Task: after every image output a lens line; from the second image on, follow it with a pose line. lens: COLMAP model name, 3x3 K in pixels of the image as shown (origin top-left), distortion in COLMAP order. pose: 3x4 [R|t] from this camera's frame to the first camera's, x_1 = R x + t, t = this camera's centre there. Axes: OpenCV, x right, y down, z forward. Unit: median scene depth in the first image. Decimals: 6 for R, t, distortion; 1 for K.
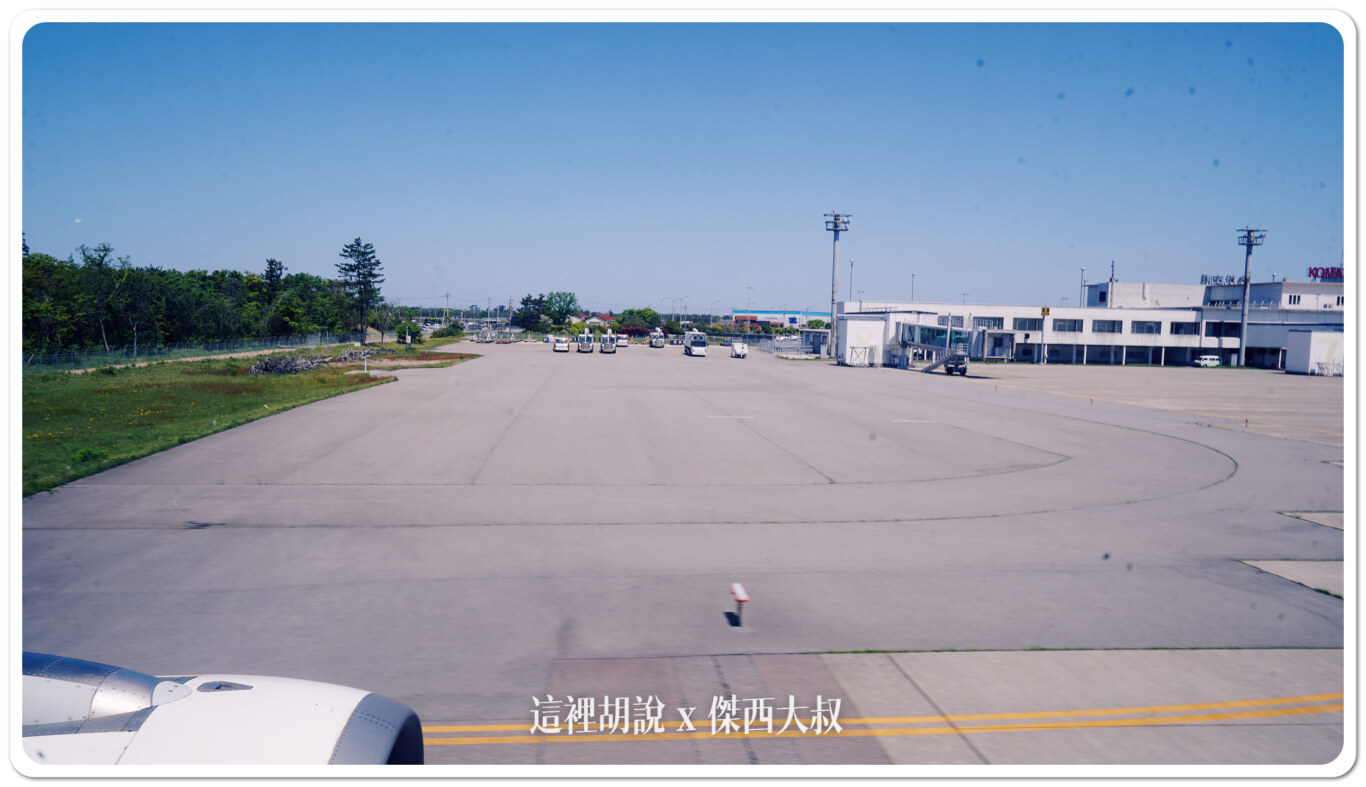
lens RADIAL K [[877.9, 0, 680.4], [0, 877.9, 387.8], [0, 0, 1]] dist [0.015779, -0.002226]
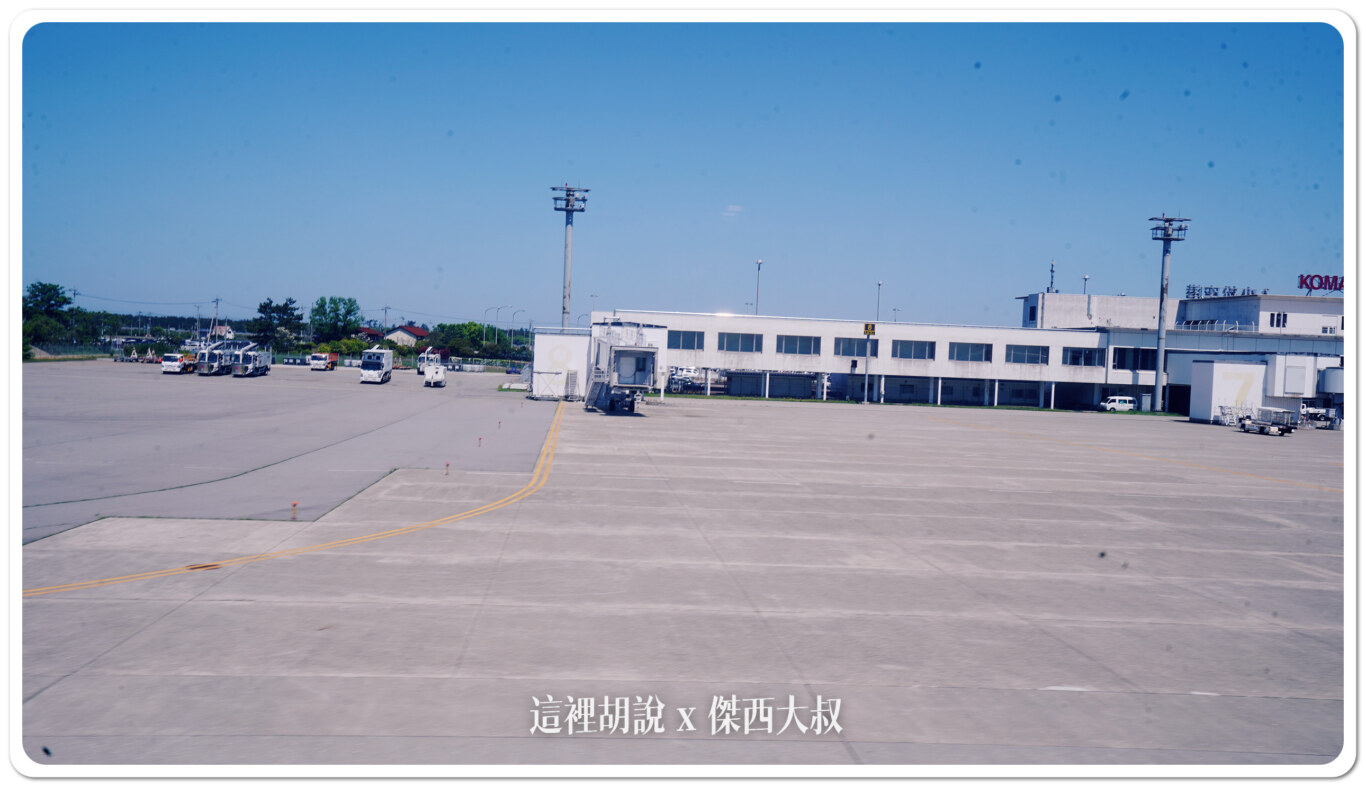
lens RADIAL K [[1193.0, 0, 682.8], [0, 1193.0, 396.1], [0, 0, 1]] dist [0.037333, 0.011638]
pose [[0.999441, 0.017643, -0.028403, 0.278385], [-0.018654, 0.999187, -0.035741, 0.004318], [0.027750, 0.036251, 0.998957, 0.034164]]
